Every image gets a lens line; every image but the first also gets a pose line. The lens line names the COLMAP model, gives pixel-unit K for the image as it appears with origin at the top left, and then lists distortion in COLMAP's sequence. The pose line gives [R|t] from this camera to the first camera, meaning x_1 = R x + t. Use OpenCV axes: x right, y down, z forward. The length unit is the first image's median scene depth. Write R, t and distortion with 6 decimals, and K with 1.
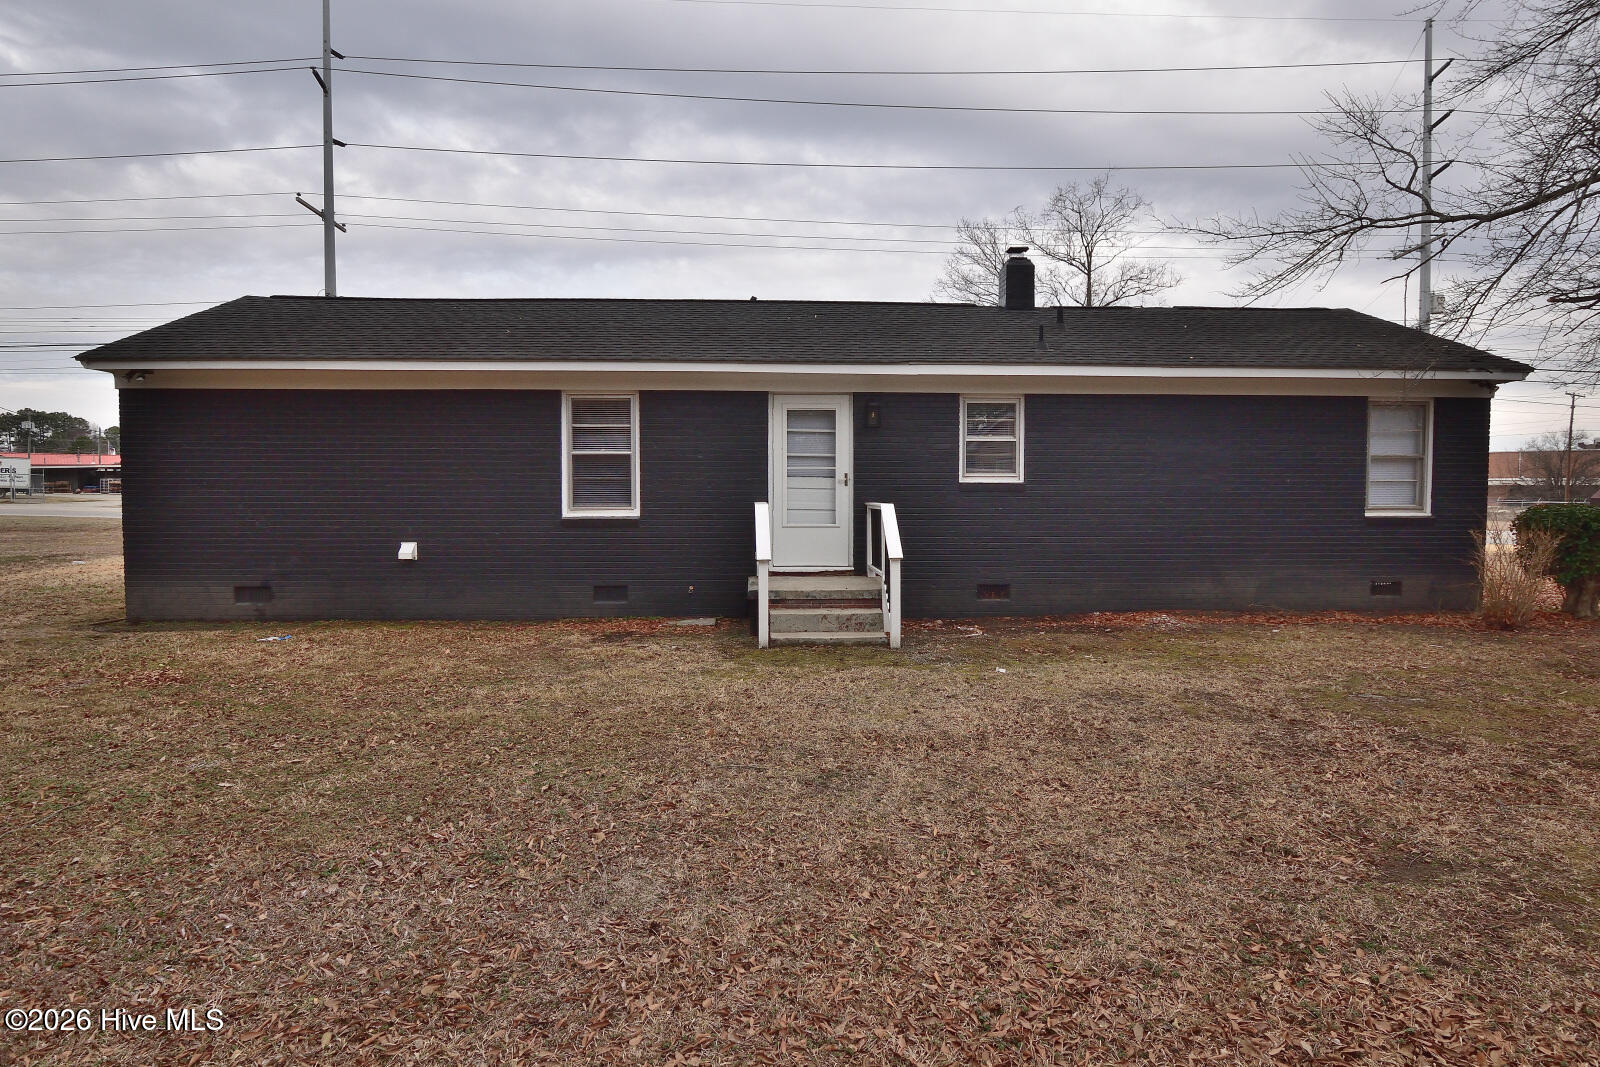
lens RADIAL K [[883.9, 0, 800.0], [0, 883.9, 531.6], [0, 0, 1]] dist [-0.007730, -0.000298]
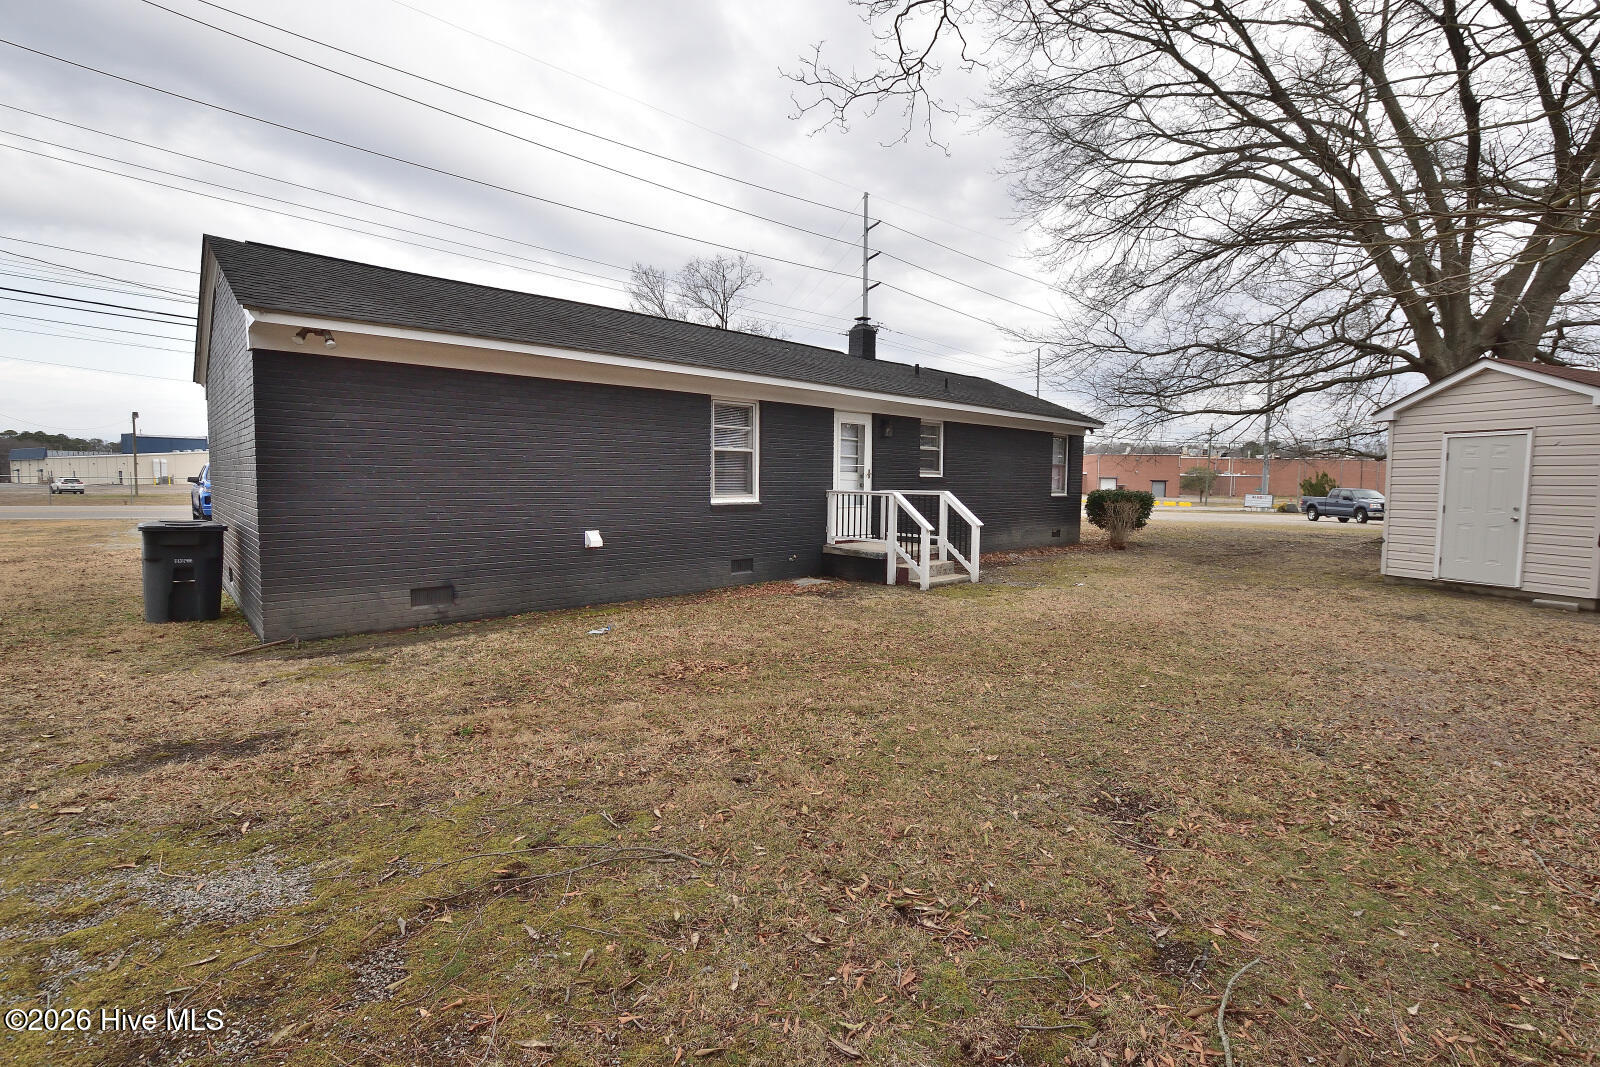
lens RADIAL K [[716.8, 0, 799.8], [0, 716.8, 533.9], [0, 0, 1]] dist [-0.026324, 0.005260]
pose [[0.757118, -0.044820, 0.651738, -0.797572], [0.025478, 0.998911, 0.039098, -0.010908], [-0.652781, -0.012997, 0.757436, 0.200760]]
